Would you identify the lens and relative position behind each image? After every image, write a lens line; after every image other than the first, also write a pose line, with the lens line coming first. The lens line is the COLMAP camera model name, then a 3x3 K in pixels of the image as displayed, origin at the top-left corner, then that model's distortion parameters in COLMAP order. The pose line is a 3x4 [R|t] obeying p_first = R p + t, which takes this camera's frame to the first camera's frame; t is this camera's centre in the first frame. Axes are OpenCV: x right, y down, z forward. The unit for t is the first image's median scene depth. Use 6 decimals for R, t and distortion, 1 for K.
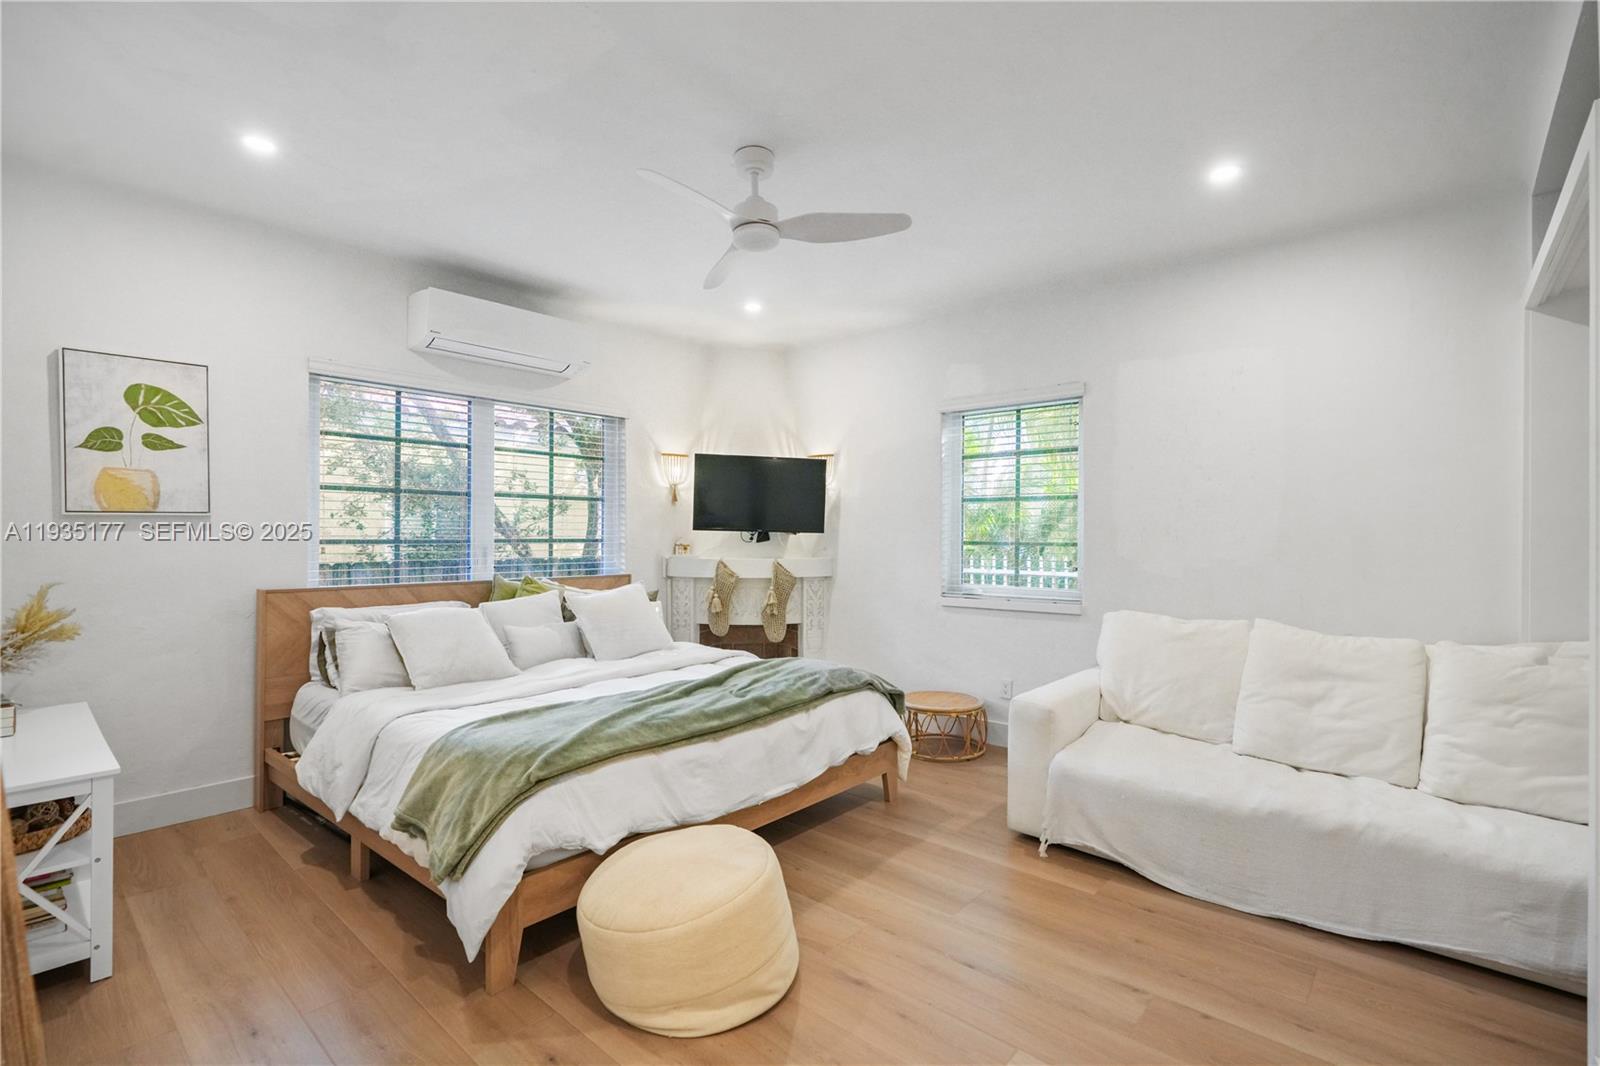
lens RADIAL K [[727.3, 0, 799.9], [0, 727.3, 530.7], [0, 0, 1]] dist [-0.000830, 0.000727]
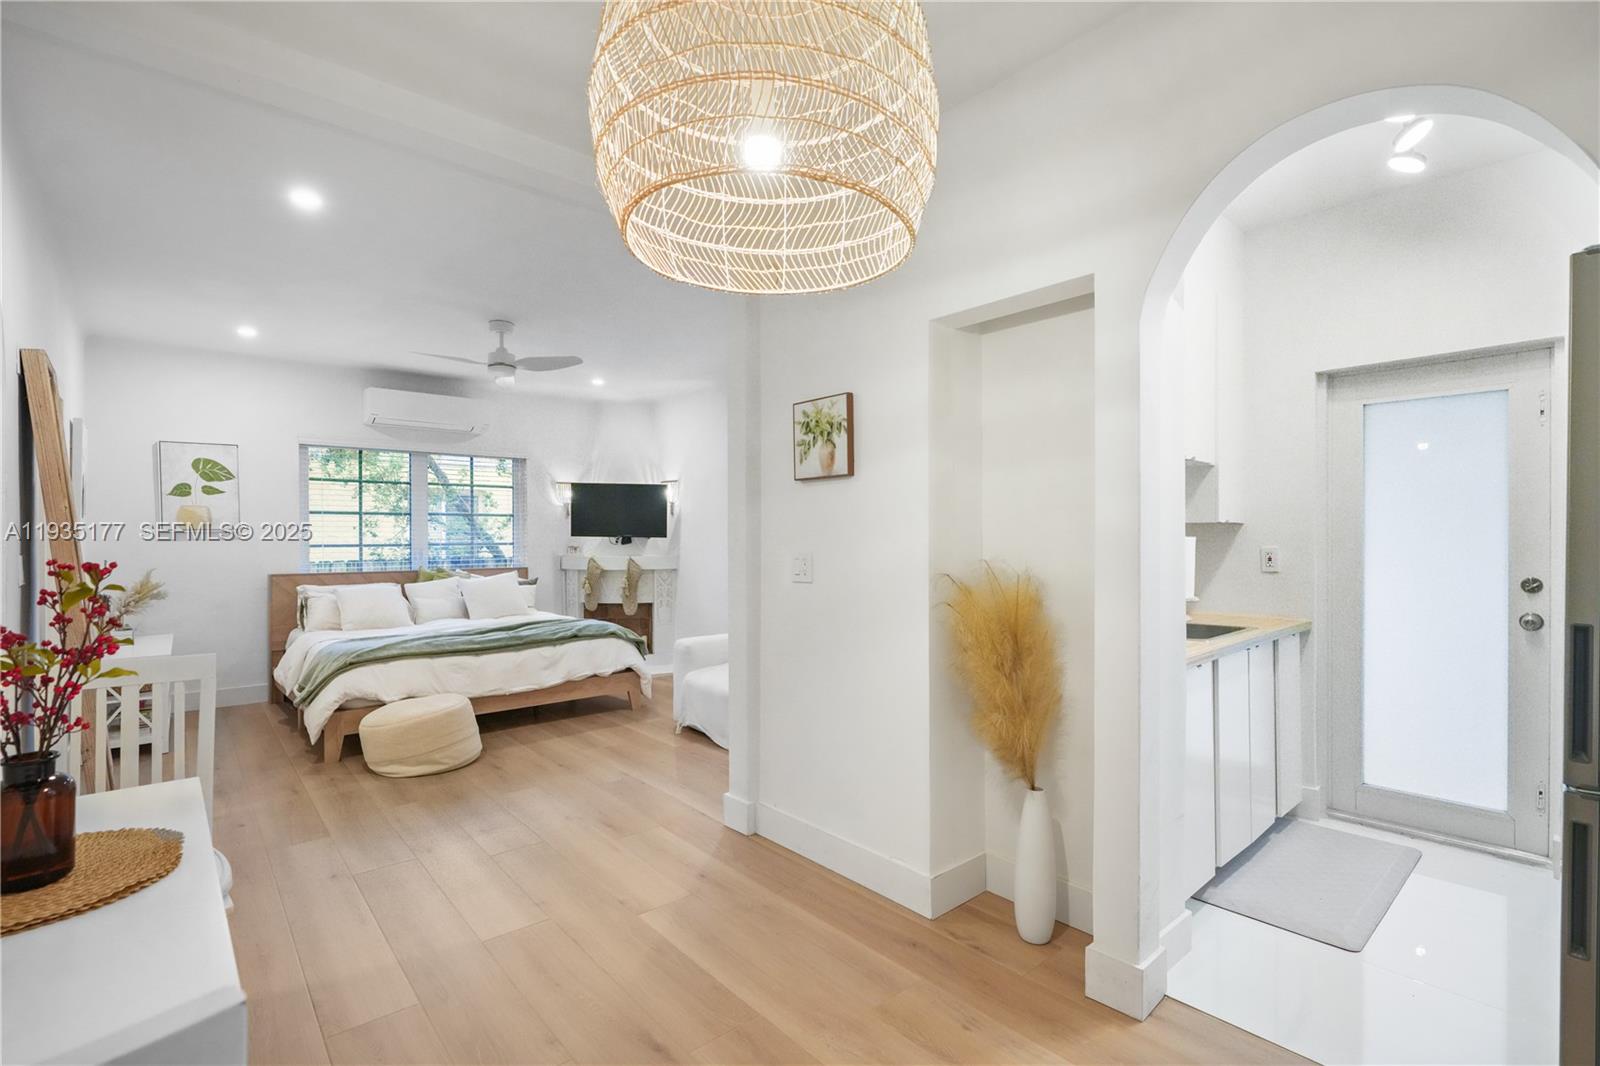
lens RADIAL K [[727.3, 0, 800.6], [0, 727.3, 537.3], [0, 0, 1]] dist [-0.000830, 0.000727]
pose [[0.991107, -0.006468, -0.132912, 0.726547], [0.007422, 0.999950, 0.006684, -0.007909], [0.132863, -0.007612, 0.991105, -0.528529]]
